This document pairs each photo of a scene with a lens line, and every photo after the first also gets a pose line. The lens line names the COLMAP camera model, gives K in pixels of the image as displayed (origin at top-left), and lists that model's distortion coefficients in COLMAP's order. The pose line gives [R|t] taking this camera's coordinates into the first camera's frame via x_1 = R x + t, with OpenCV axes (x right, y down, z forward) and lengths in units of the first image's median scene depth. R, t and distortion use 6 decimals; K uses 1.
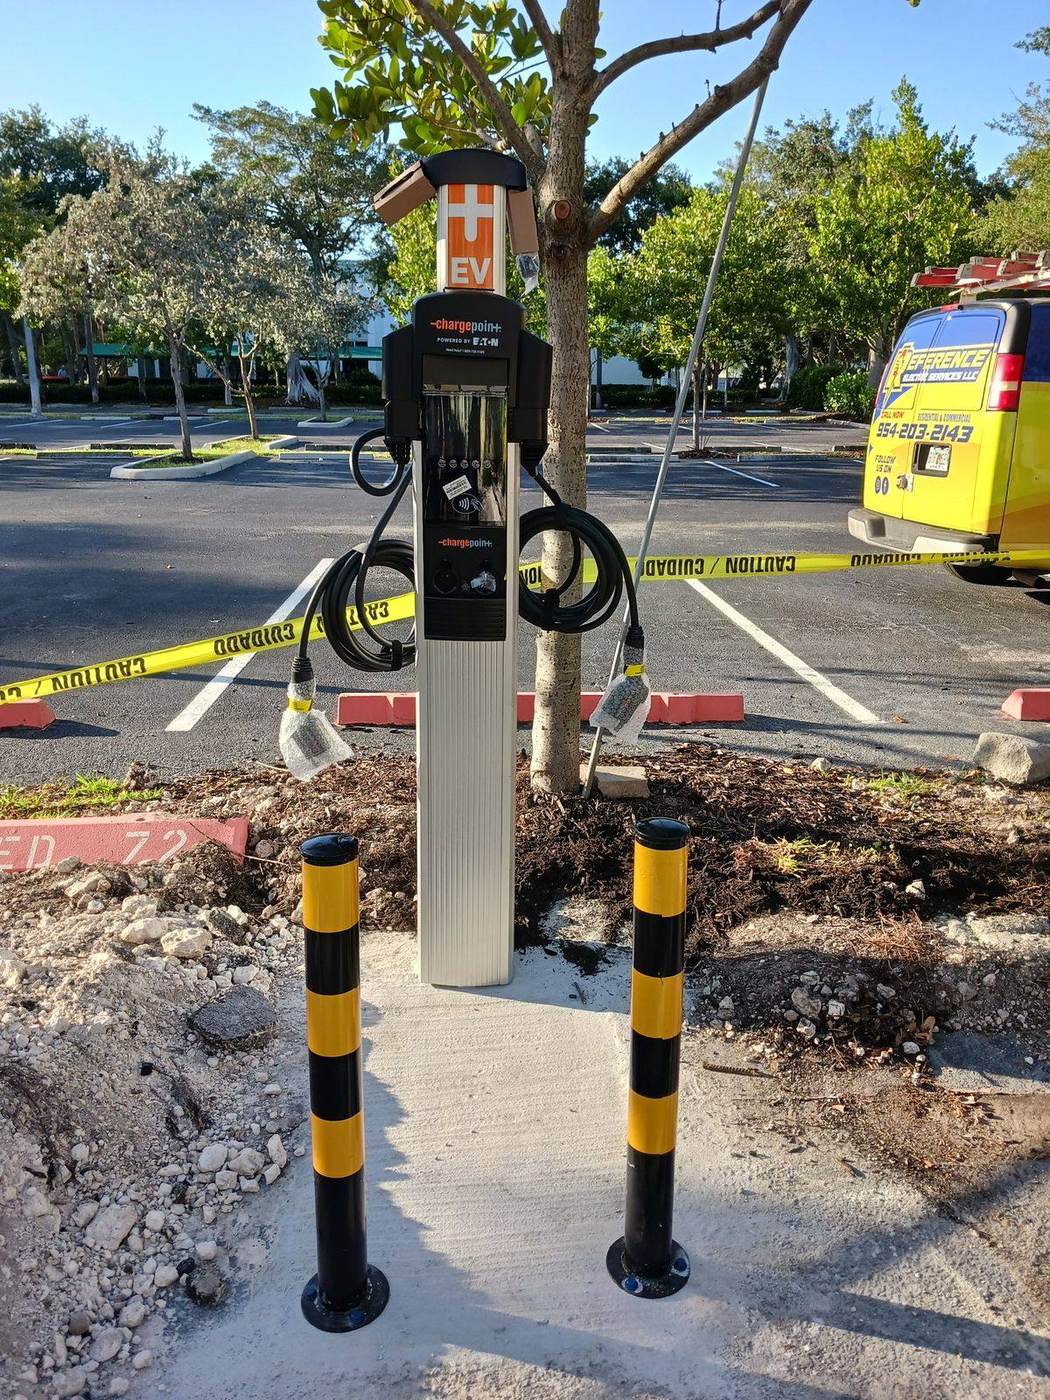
lens RADIAL K [[1094.3, 0, 523.0], [0, 1094.3, 719.6], [0, 0, 1]] dist [0.012189, -0.011148]
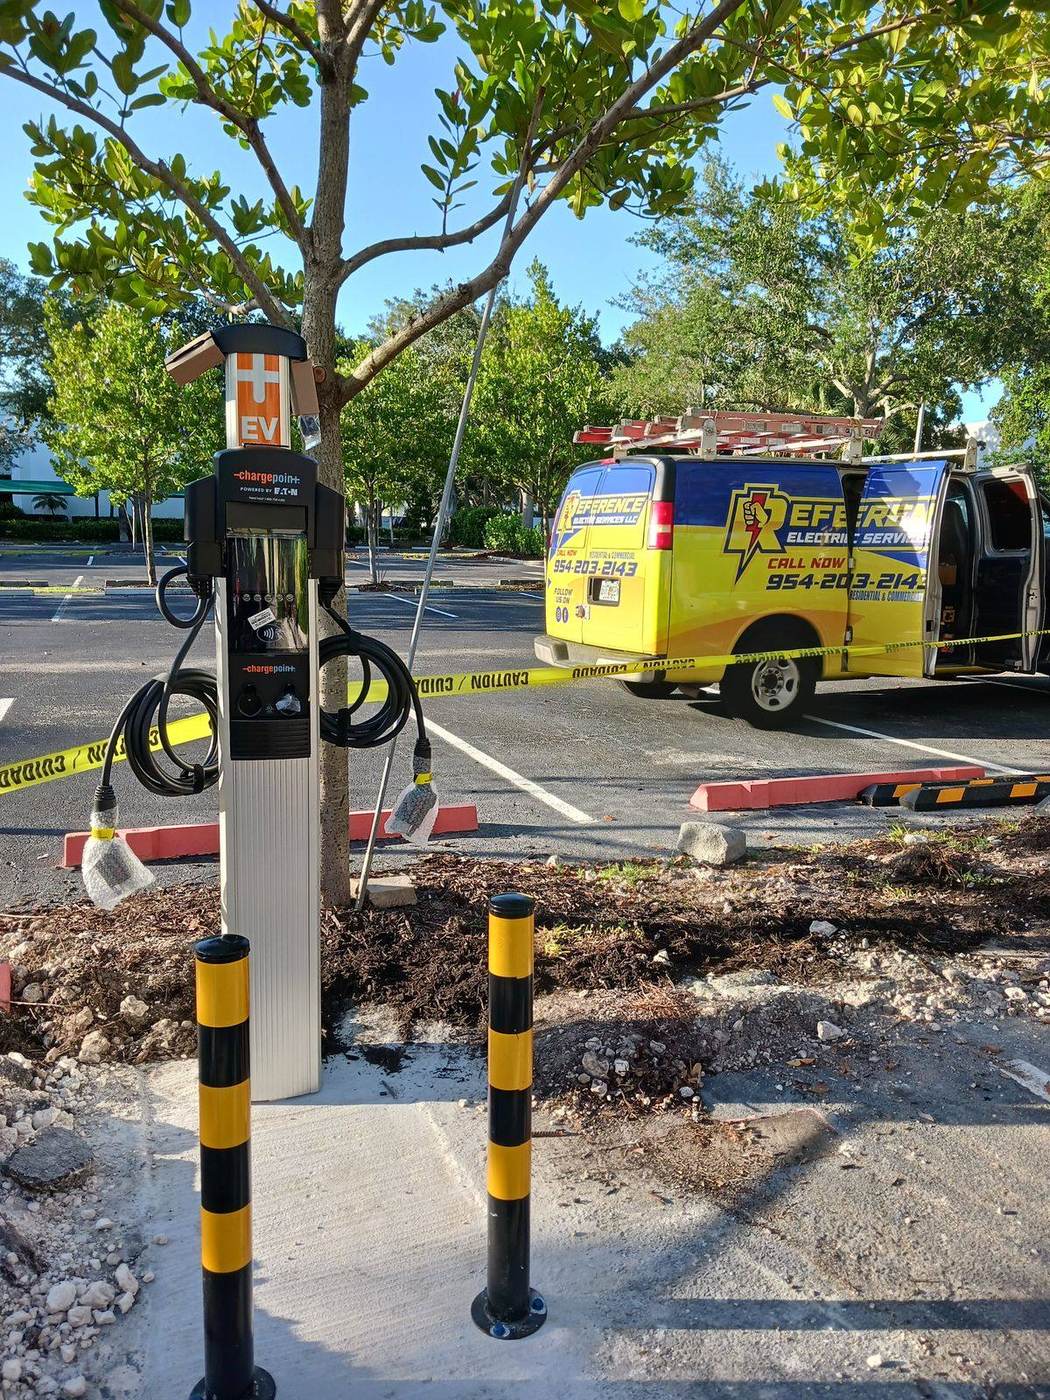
lens RADIAL K [[1094.3, 0, 523.0], [0, 1094.3, 719.6], [0, 0, 1]] dist [0.012189, -0.011148]
pose [[0.956268, -0.045467, 0.288937, -0.119725], [0.079036, 0.991263, -0.105594, 0.020520], [-0.281611, 0.123813, 0.951507, -0.088422]]
